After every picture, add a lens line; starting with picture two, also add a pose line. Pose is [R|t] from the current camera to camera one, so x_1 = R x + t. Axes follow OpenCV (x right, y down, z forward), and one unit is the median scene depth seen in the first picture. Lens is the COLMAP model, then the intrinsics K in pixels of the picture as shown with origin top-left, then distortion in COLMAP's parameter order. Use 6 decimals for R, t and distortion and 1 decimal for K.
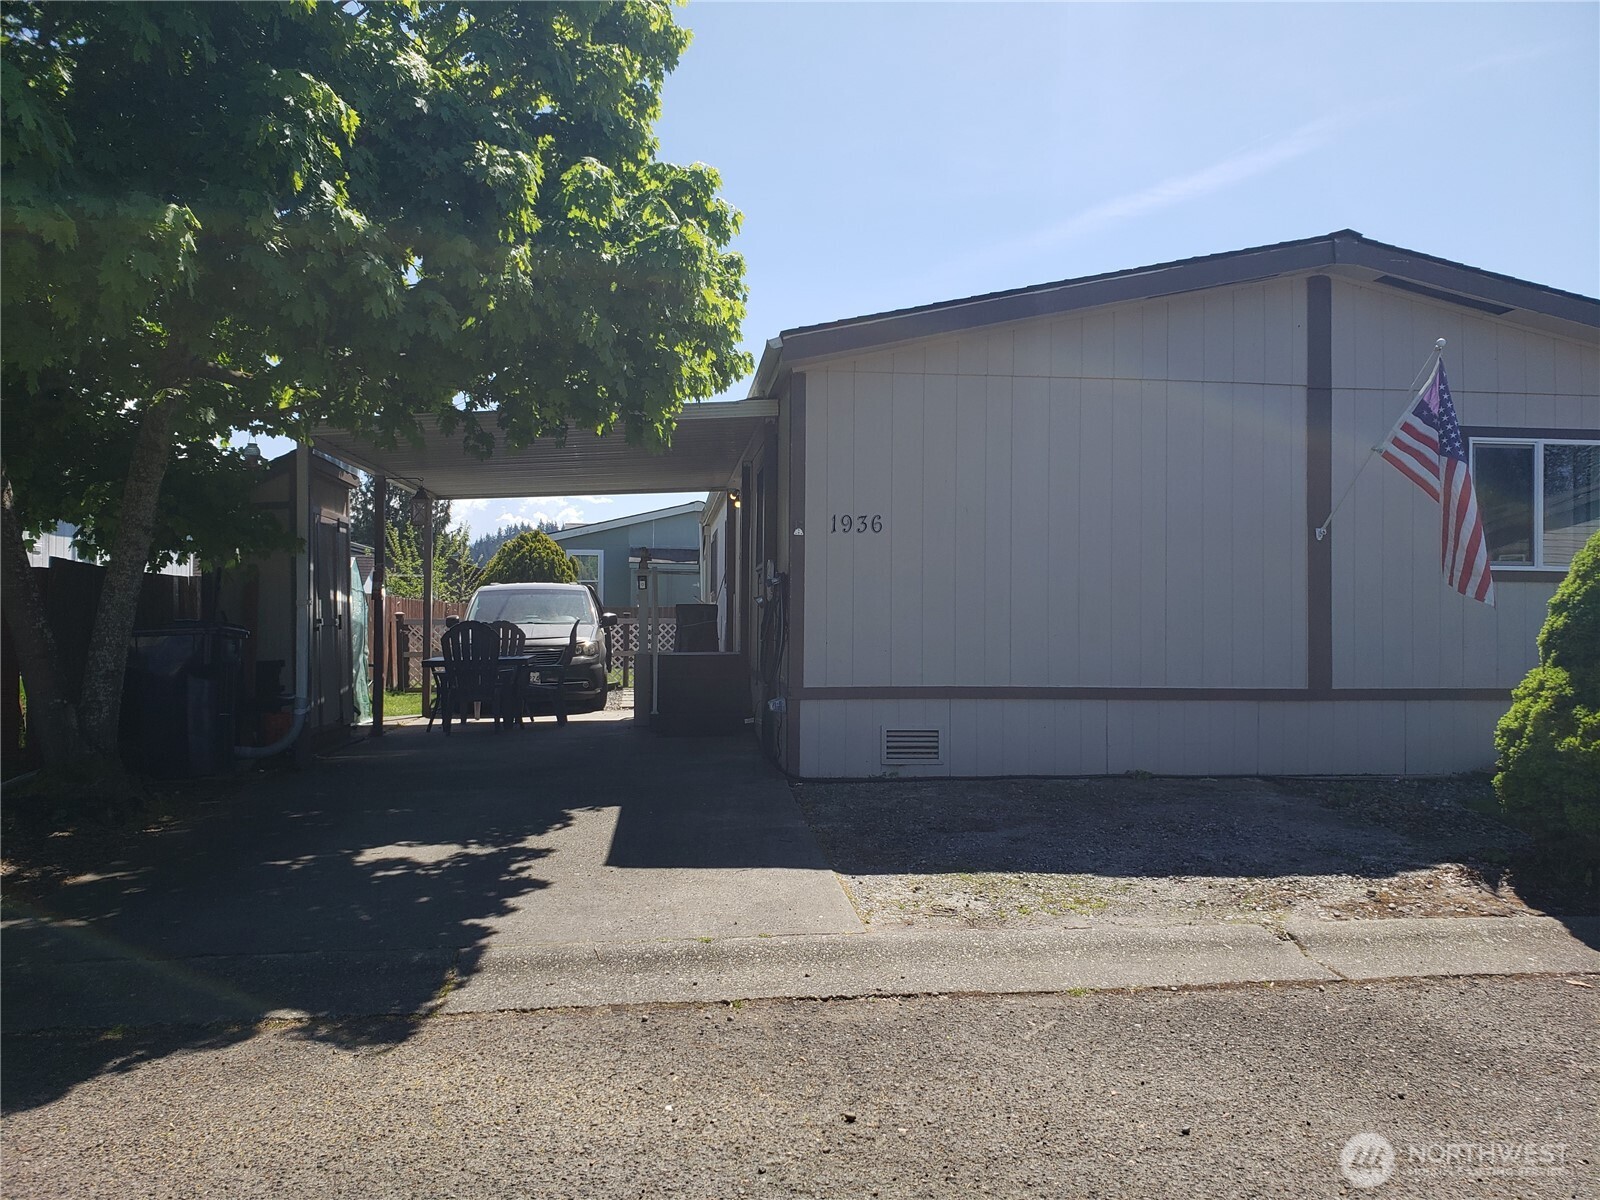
lens RADIAL K [[1197.2, 0, 800.0], [0, 1197.2, 600.0], [0, 0, 1]] dist [0.005265, 0.001562]
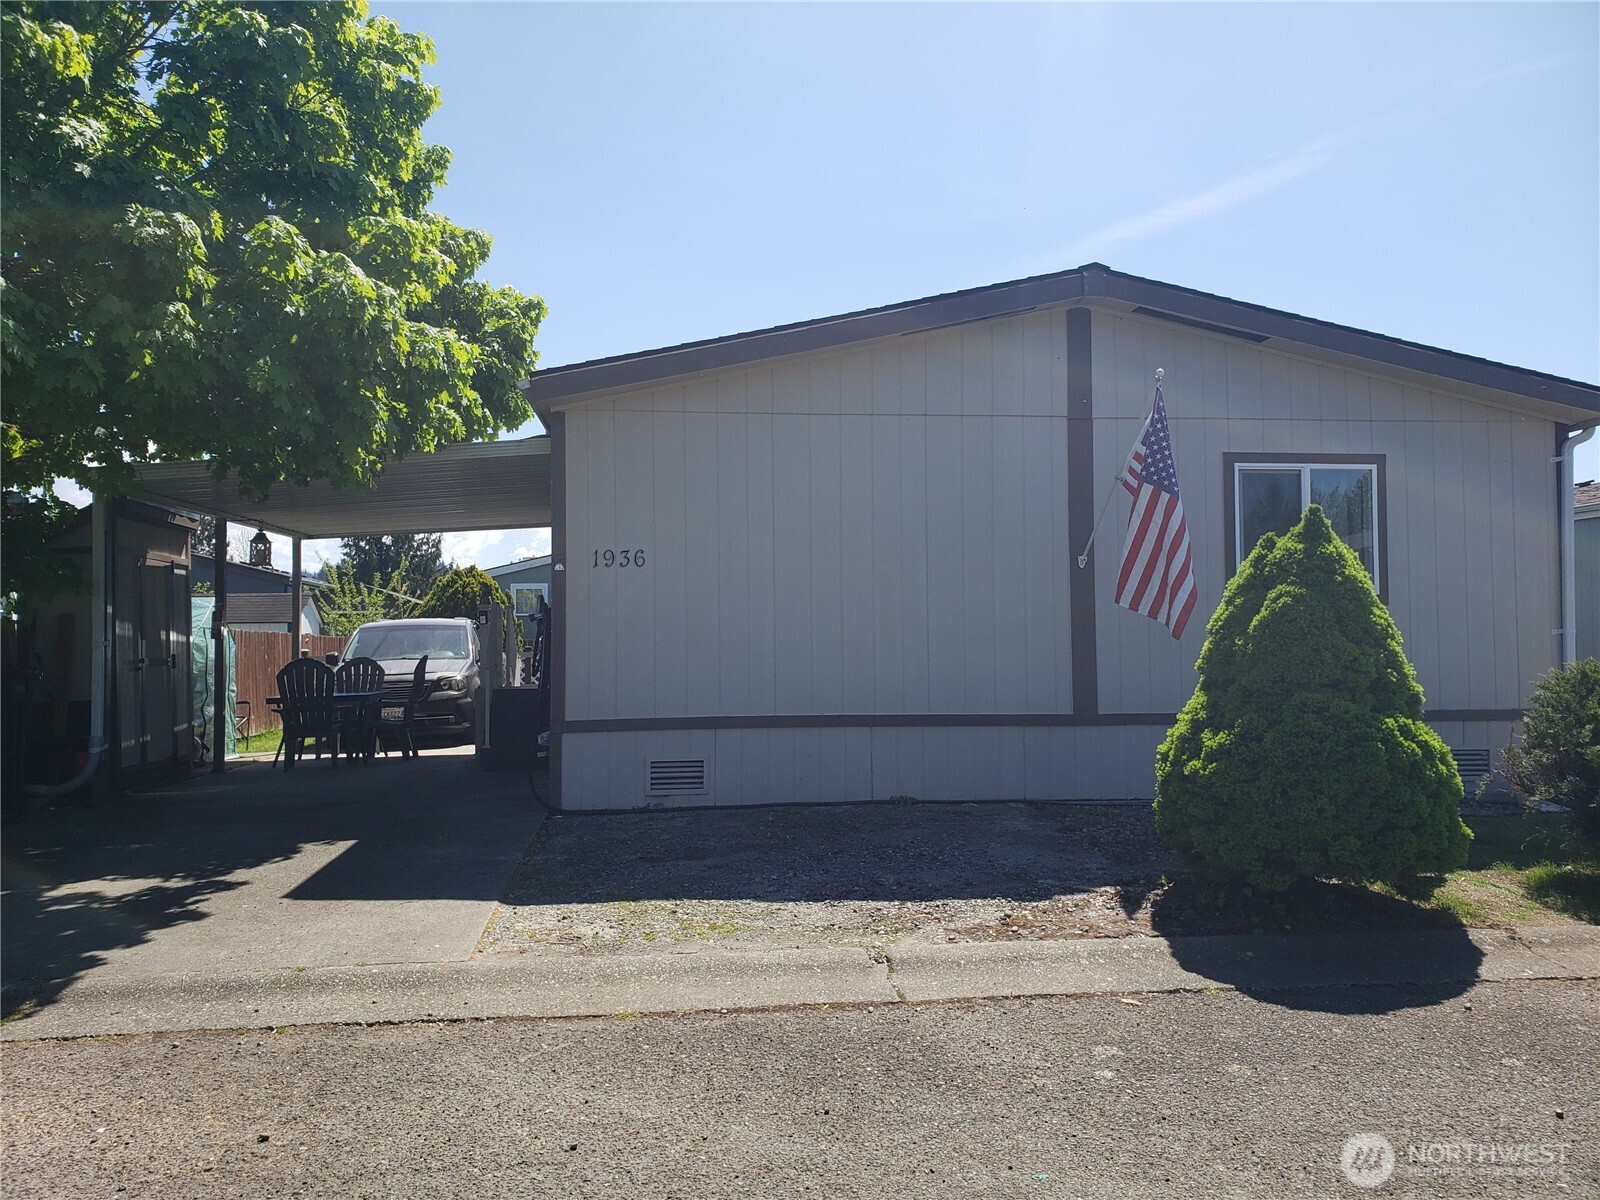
lens RADIAL K [[1202.3, 0, 800.0], [0, 1202.3, 600.0], [0, 0, 1]] dist [-0.009671, 0.029374]
pose [[0.999646, -0.015690, -0.021476, 0.330732], [0.015172, 0.999594, -0.024100, -0.002271], [0.021845, 0.023765, 0.999479, -0.030445]]
